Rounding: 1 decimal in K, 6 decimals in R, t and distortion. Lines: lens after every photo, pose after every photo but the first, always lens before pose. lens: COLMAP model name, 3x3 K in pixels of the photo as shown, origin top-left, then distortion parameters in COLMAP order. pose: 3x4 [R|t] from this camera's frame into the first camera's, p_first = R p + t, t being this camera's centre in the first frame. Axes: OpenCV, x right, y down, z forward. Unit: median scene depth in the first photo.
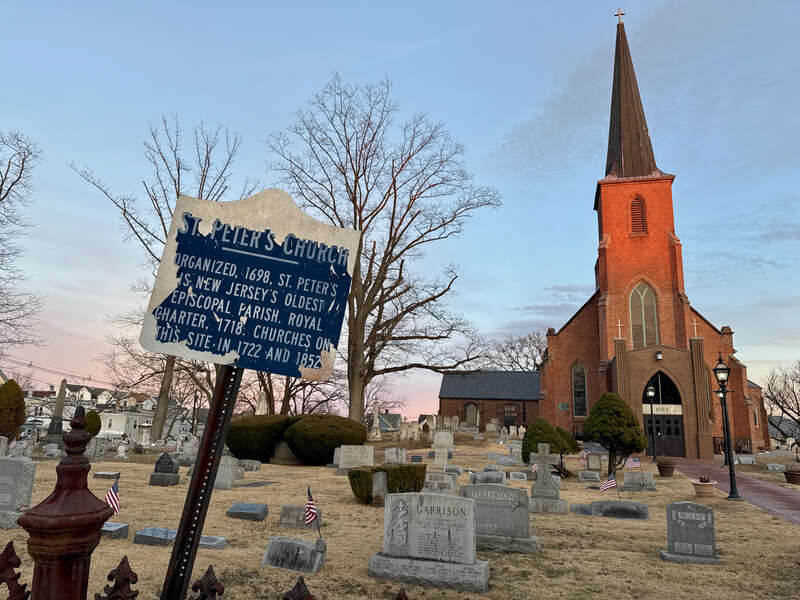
lens RADIAL K [[588.4, 0, 401.7], [0, 588.4, 276.7], [0, 0, 1]] dist [0.071845, -0.108542]
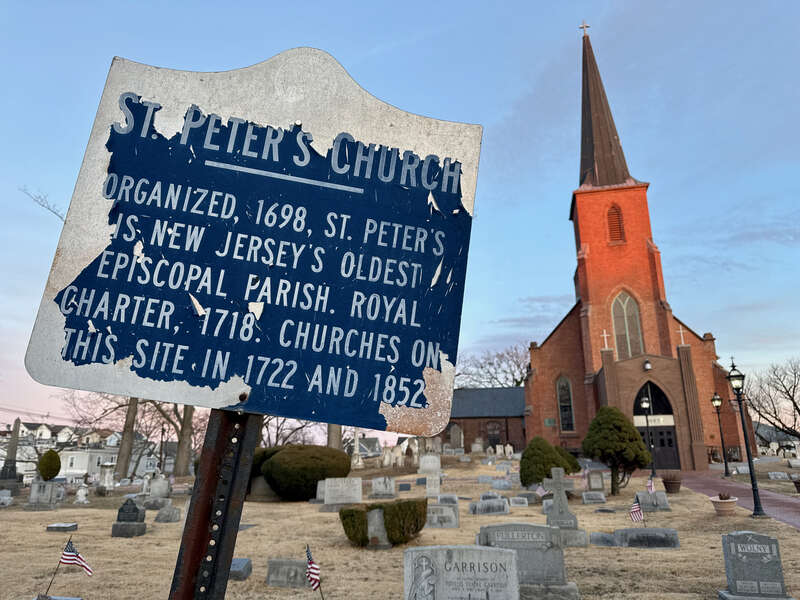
lens RADIAL K [[588.4, 0, 401.7], [0, 588.4, 276.7], [0, 0, 1]] dist [0.071845, -0.108542]
pose [[0.997993, -0.034642, 0.053008, -0.031998], [0.036437, 0.998782, -0.033265, 0.012191], [-0.051791, 0.035130, 0.998040, 0.095439]]
